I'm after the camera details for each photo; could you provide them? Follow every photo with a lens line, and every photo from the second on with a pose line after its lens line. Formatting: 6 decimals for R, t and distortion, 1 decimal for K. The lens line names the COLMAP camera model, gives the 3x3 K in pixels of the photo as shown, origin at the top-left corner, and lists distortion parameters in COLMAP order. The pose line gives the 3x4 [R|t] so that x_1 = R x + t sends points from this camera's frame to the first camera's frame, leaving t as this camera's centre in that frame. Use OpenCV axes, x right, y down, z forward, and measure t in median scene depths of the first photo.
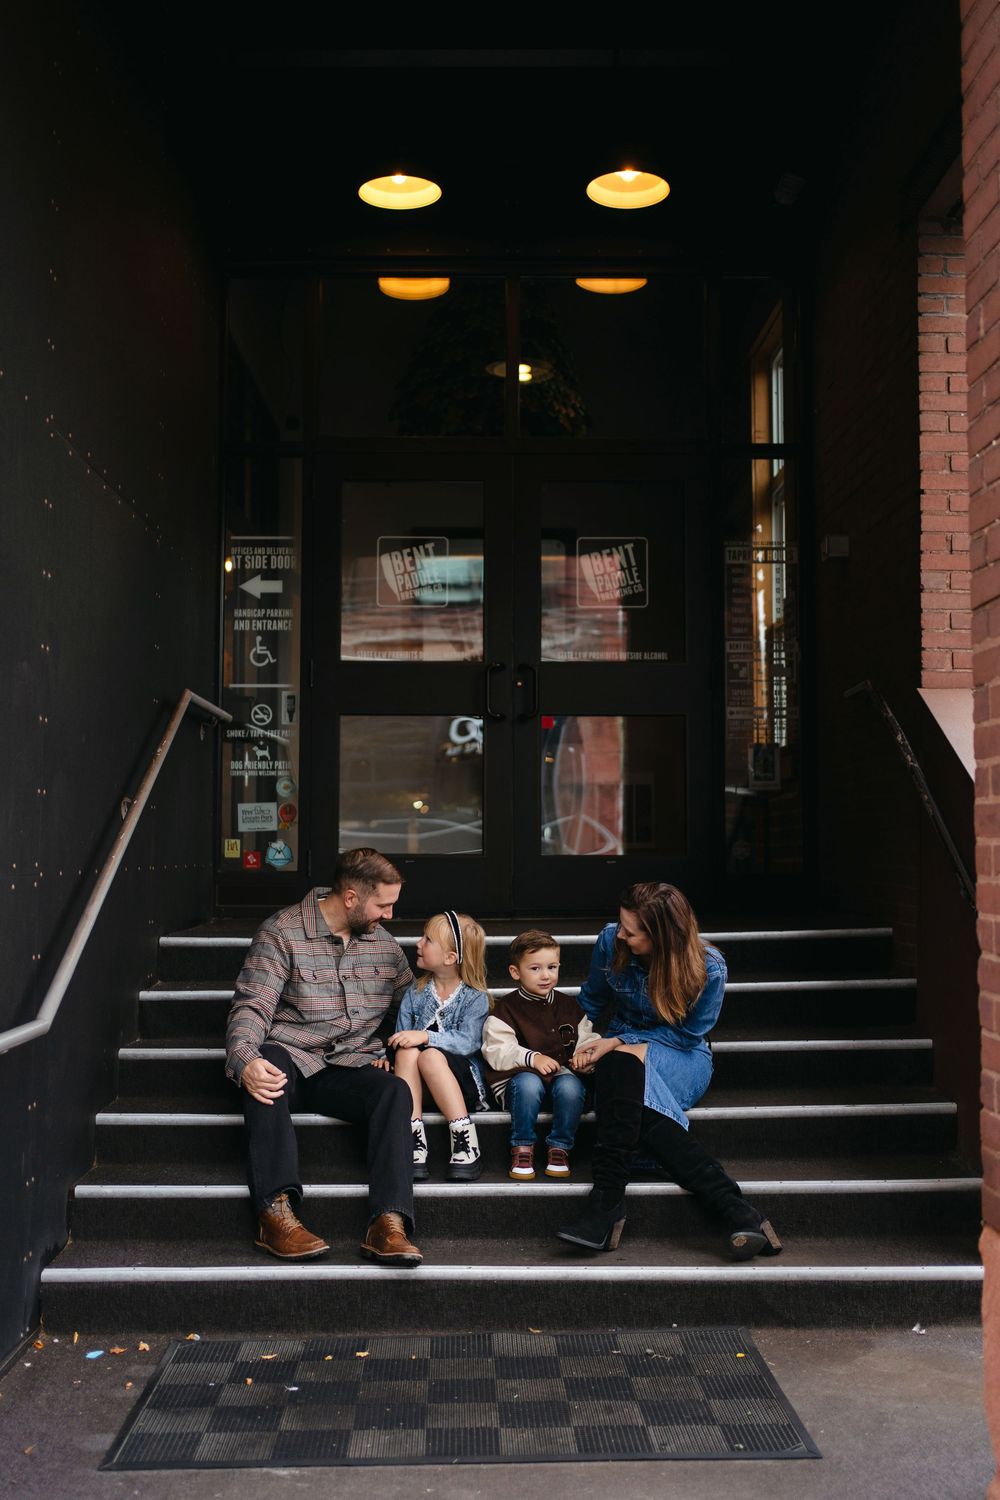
lens RADIAL K [[1465.3, 0, 500.0], [0, 1465.3, 750.0], [0, 0, 1]] dist [0.014382, 0.004272]
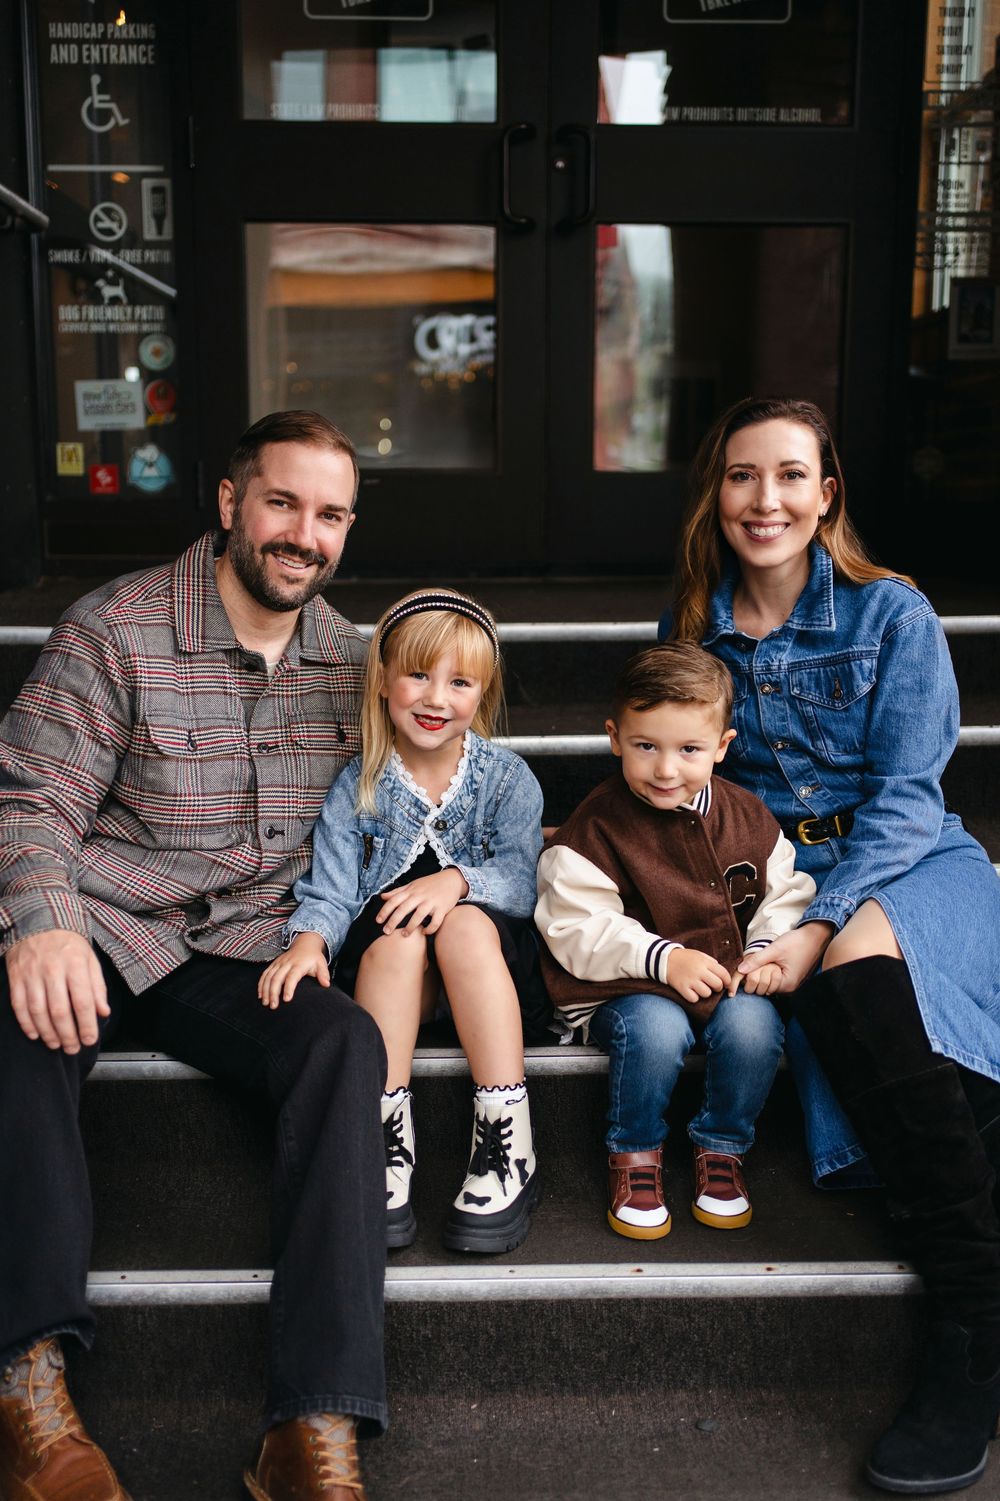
lens RADIAL K [[1553.7, 0, 500.0], [0, 1553.7, 750.5], [0, 0, 1]] dist [0.002142, 0.018615]
pose [[0.999900, -0.001350, 0.014073, -0.030268], [-0.002031, 0.971381, 0.237518, 0.052130], [-0.013991, -0.237523, 0.971281, 0.588422]]
